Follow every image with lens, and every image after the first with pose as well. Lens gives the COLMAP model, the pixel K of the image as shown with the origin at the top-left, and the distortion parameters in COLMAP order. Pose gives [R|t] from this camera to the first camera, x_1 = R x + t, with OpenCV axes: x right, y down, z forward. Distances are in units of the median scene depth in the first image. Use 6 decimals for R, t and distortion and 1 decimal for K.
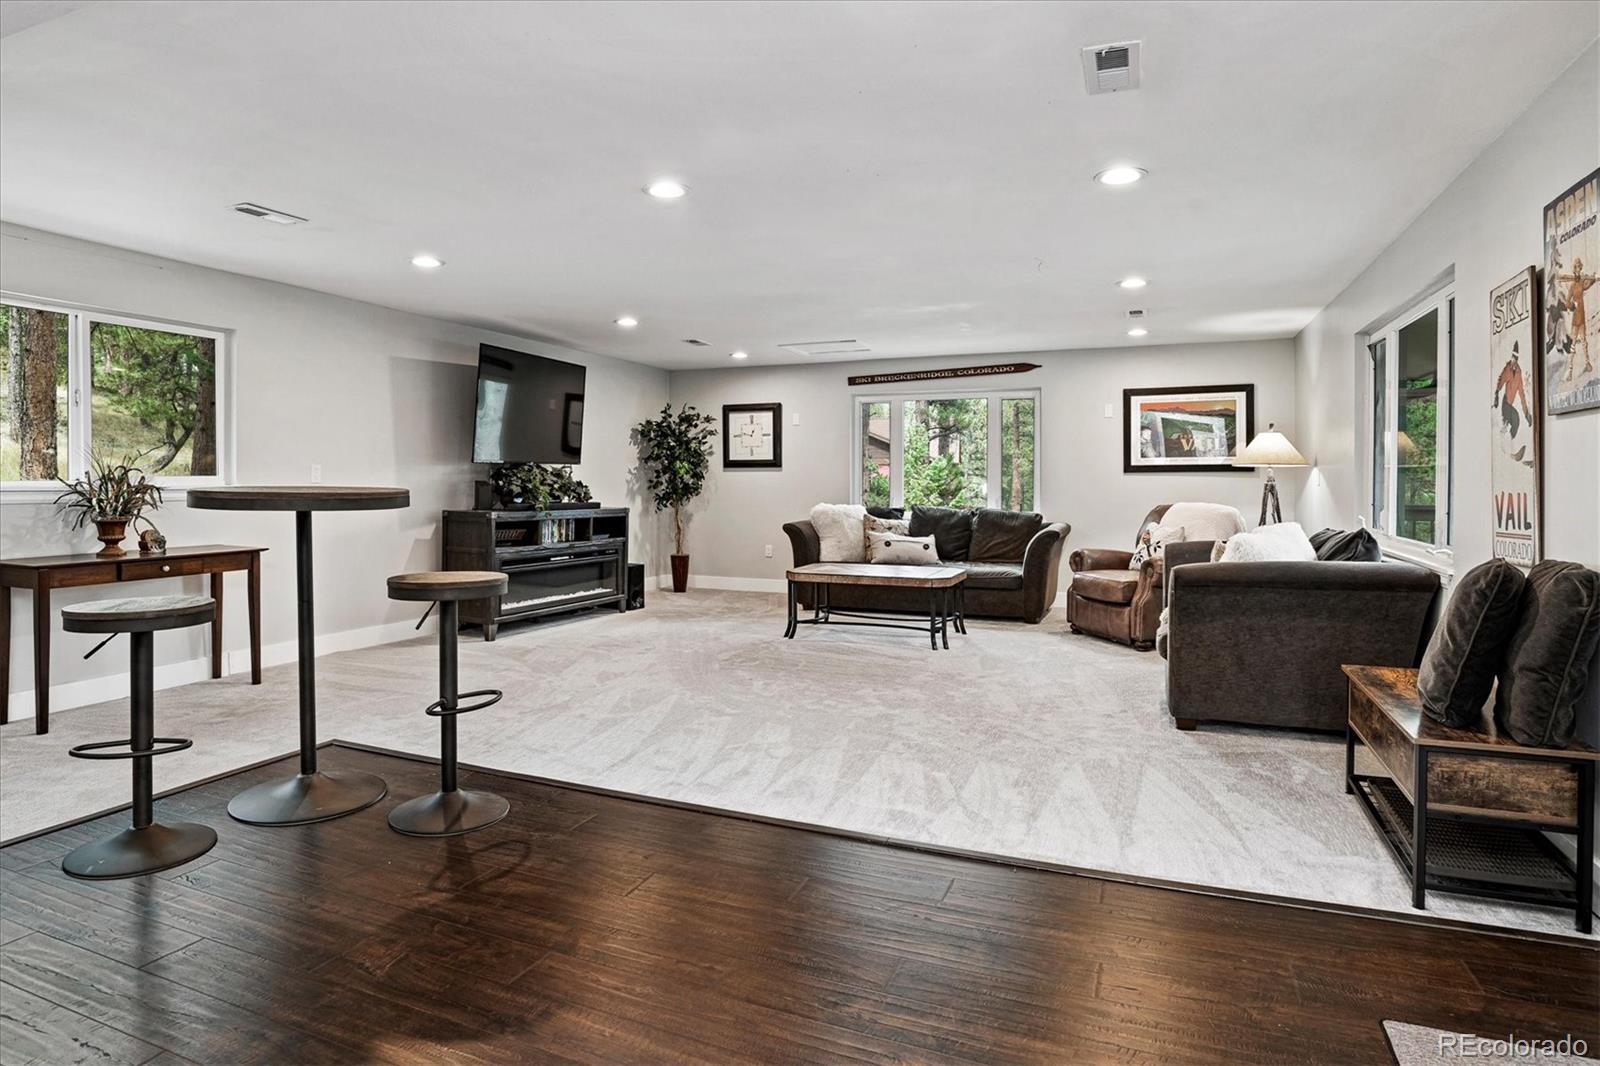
lens RADIAL K [[816.4, 0, 797.4], [0, 816.4, 517.4], [0, 0, 1]] dist [-0.046446, 0.010301]
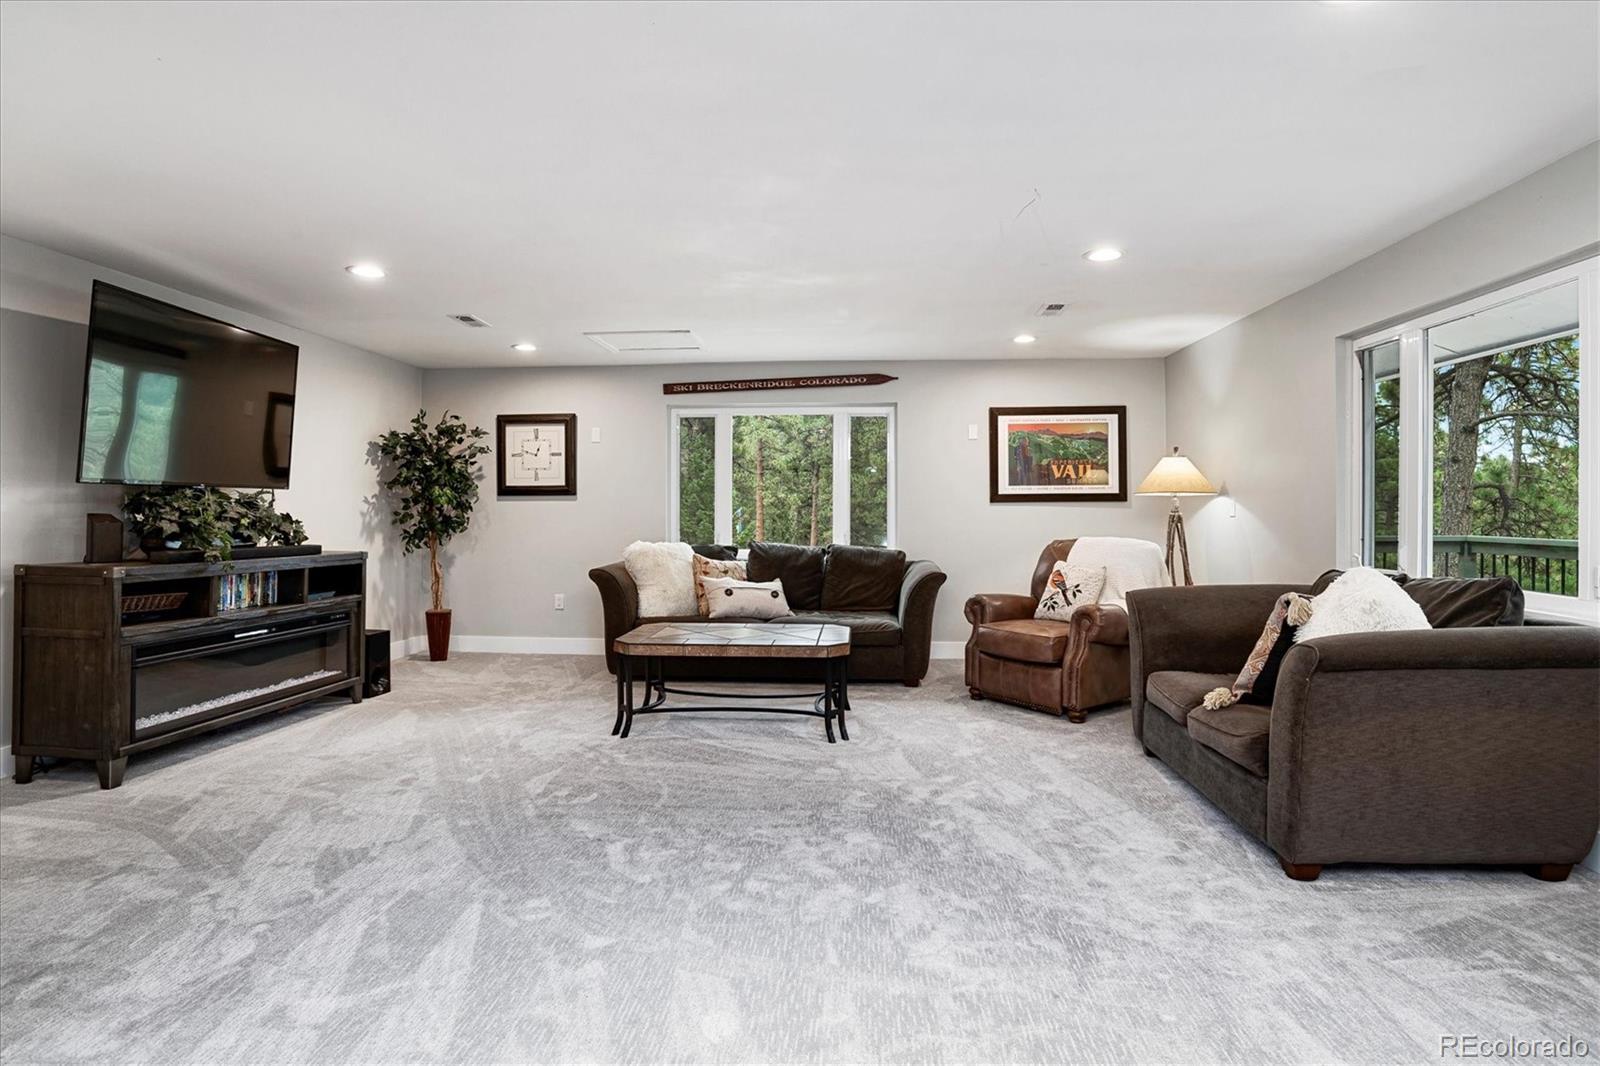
lens RADIAL K [[816.4, 0, 809.8], [0, 816.4, 527.1], [0, 0, 1]] dist [-0.046446, 0.010301]
pose [[0.952933, -0.006912, 0.303101, -0.055019], [0.014982, 0.999592, -0.024307, -0.010624], [-0.302810, 0.027704, 0.952648, 0.232163]]
